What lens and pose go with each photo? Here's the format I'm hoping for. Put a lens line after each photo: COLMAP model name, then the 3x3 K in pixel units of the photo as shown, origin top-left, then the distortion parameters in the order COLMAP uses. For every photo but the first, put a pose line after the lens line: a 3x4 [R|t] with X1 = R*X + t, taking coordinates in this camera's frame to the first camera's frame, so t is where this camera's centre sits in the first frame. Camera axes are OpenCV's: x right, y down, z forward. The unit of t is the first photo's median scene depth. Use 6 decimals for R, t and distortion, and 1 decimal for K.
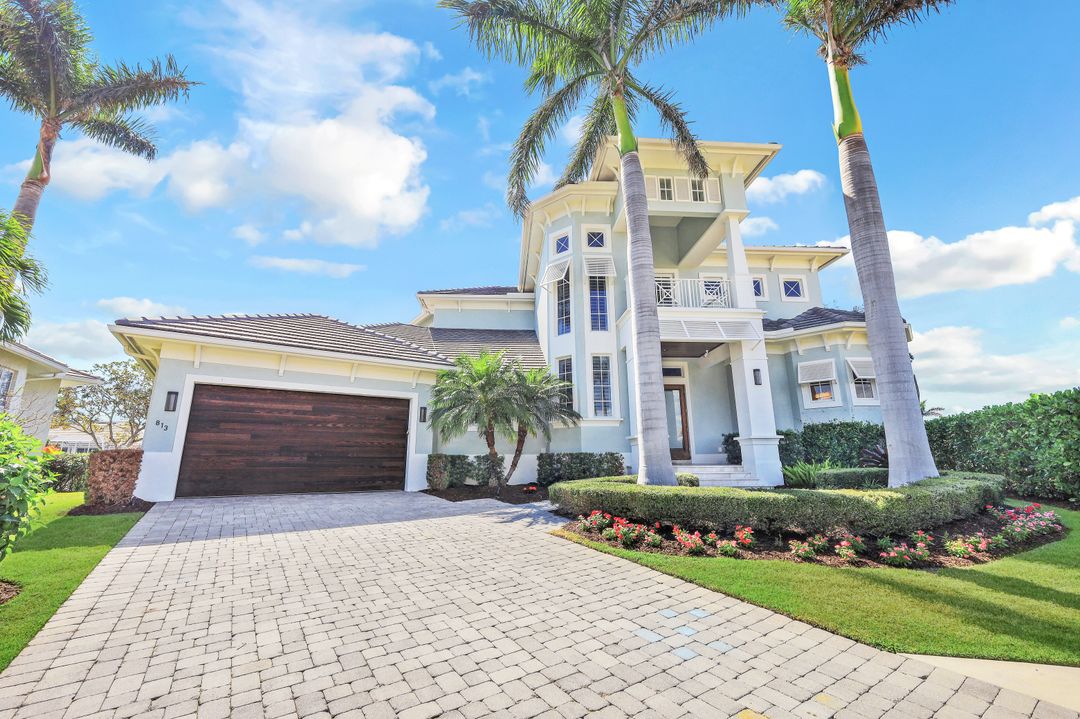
lens RADIAL K [[440.1, 0, 538.7], [0, 440.1, 352.1], [0, 0, 1]] dist [-0.000084, 0.000126]
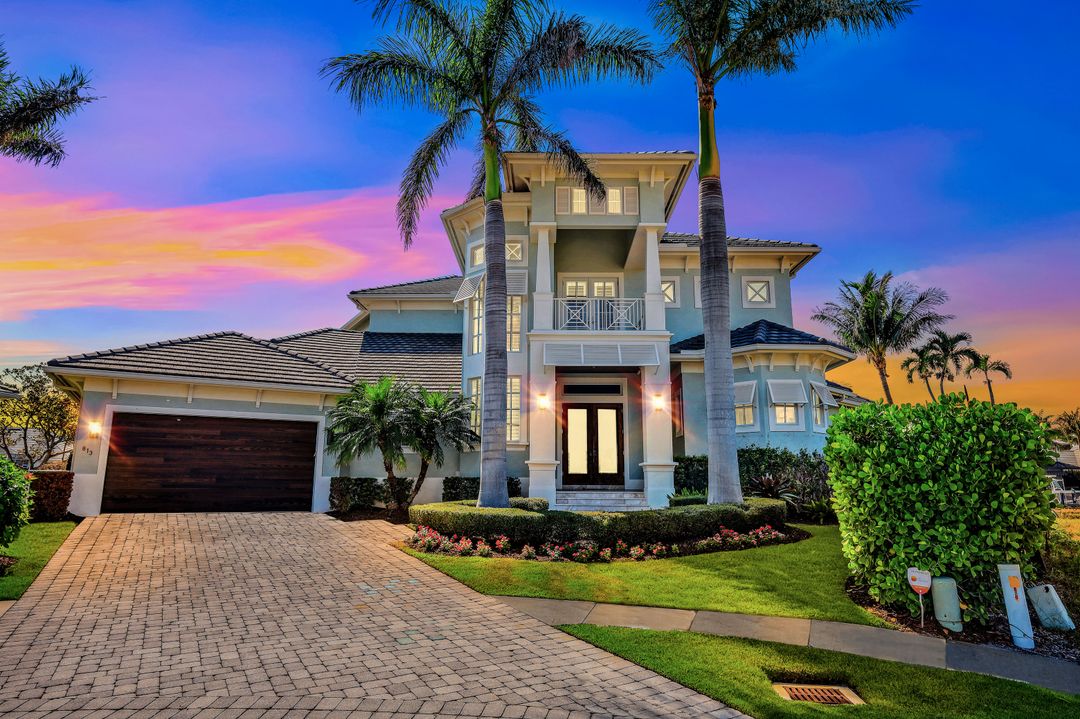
lens RADIAL K [[634.7, 0, 537.9], [0, 634.7, 353.7], [0, 0, 1]] dist [-0.002067, 0.000433]
pose [[0.997368, -0.003463, -0.072424, 0.342760], [0.006552, 0.999077, 0.042458, -0.117146], [0.072210, -0.042821, 0.996470, -0.434000]]
